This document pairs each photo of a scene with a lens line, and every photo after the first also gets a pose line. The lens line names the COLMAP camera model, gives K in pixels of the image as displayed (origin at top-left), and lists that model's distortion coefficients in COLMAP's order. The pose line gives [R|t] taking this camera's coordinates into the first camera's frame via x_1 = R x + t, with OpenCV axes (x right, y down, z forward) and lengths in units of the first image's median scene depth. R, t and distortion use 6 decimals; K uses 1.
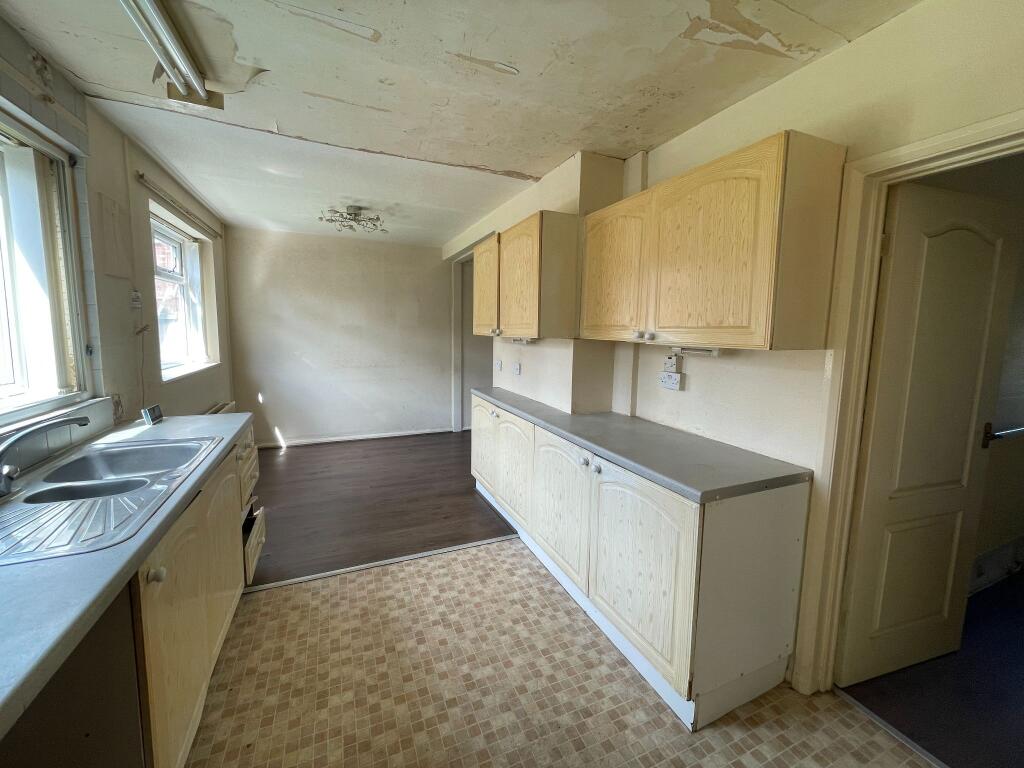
lens RADIAL K [[412.5, 0, 512.9], [0, 412.5, 378.4], [0, 0, 1]] dist [-0.003380, 0.000089]
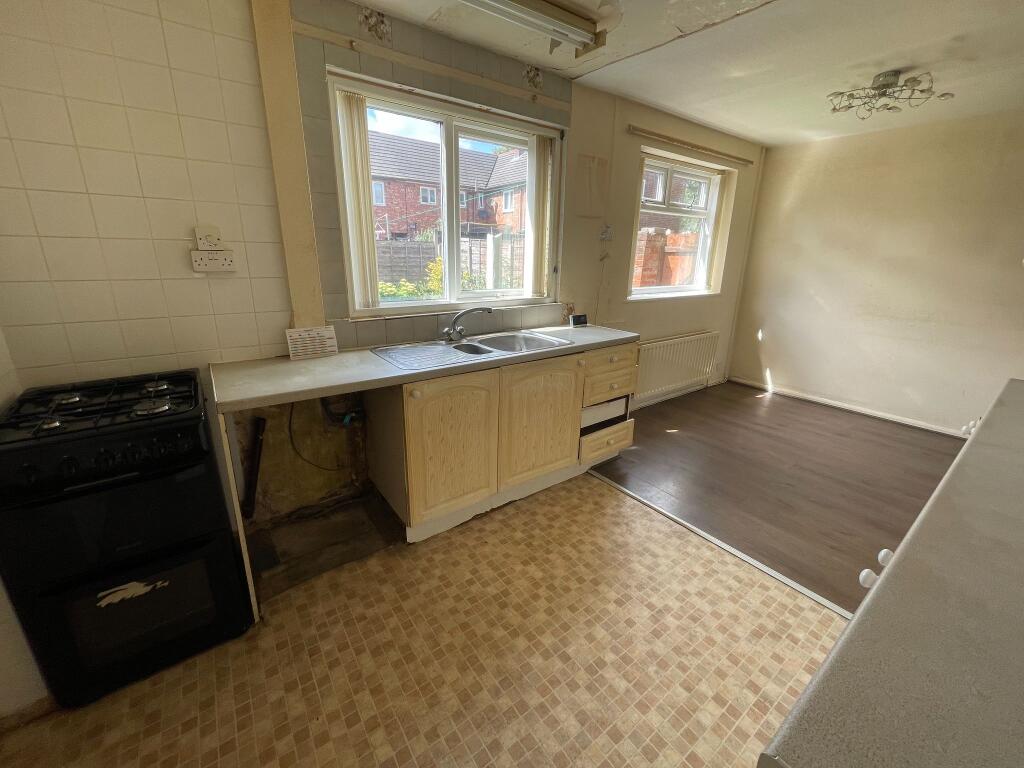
lens RADIAL K [[412.5, 0, 513.9], [0, 412.5, 378.3], [0, 0, 1]] dist [-0.003380, 0.000089]
pose [[0.221123, 0.270238, -0.937057, 0.436615], [-0.131248, 0.960347, 0.245983, -0.038835], [0.966374, 0.068594, 0.247823, 0.489194]]
